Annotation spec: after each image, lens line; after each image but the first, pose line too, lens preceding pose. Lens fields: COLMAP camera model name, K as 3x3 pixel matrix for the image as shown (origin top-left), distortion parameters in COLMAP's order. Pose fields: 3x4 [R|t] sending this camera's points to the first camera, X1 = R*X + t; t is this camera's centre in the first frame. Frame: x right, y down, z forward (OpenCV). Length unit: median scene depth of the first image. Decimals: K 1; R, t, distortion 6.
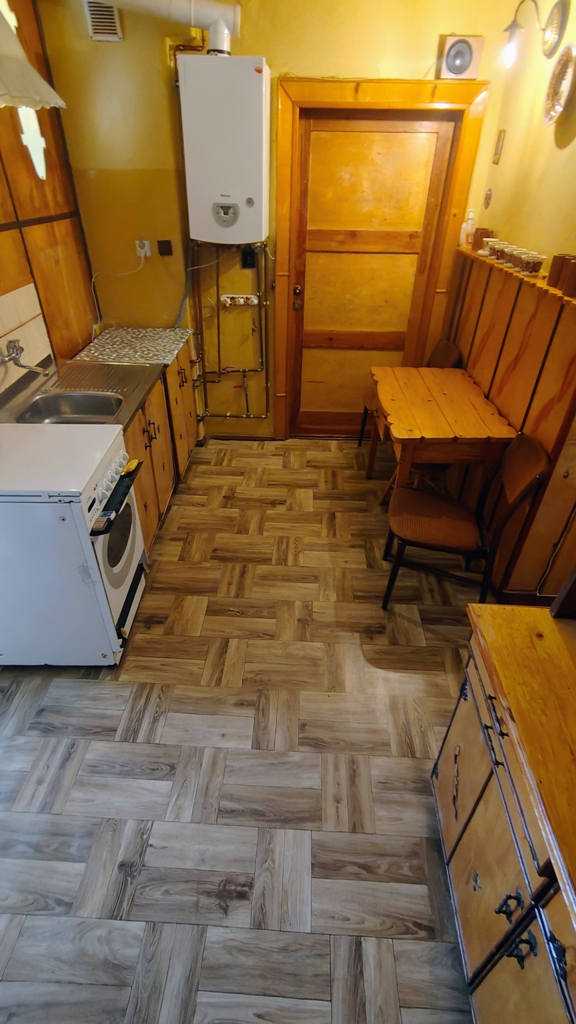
lens RADIAL K [[488.4, 0, 280.0], [0, 488.4, 535.7], [0, 0, 1]] dist [-0.002032, 0.004849]
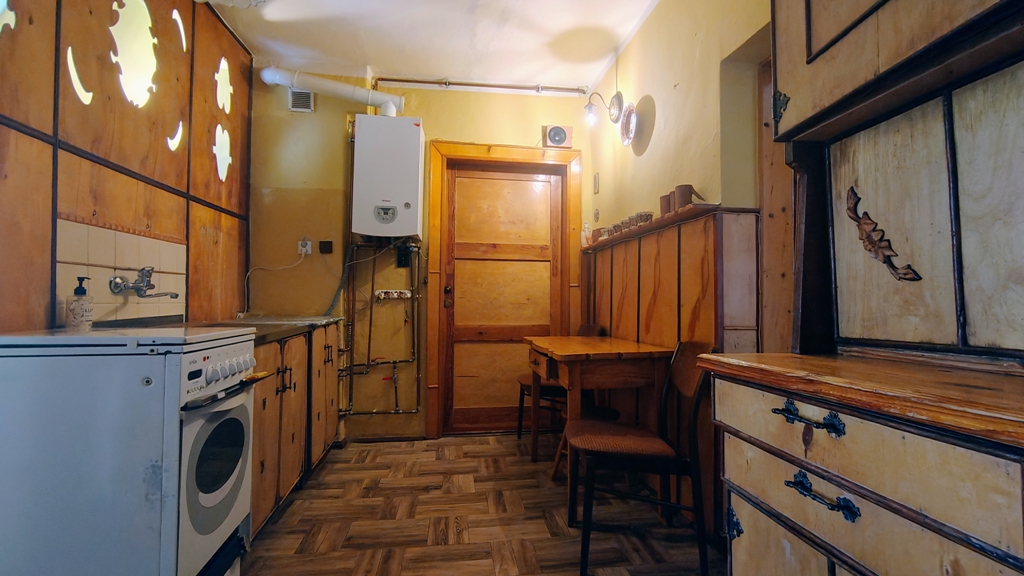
lens RADIAL K [[488.4, 0, 516.0], [0, 488.4, 295.9], [0, 0, 1]] dist [-0.002032, 0.004849]
pose [[0.982414, -0.001500, 0.186710, -0.022658], [0.115847, 0.789121, -0.603214, 0.226439], [-0.146432, 0.614236, 0.775417, 0.164930]]
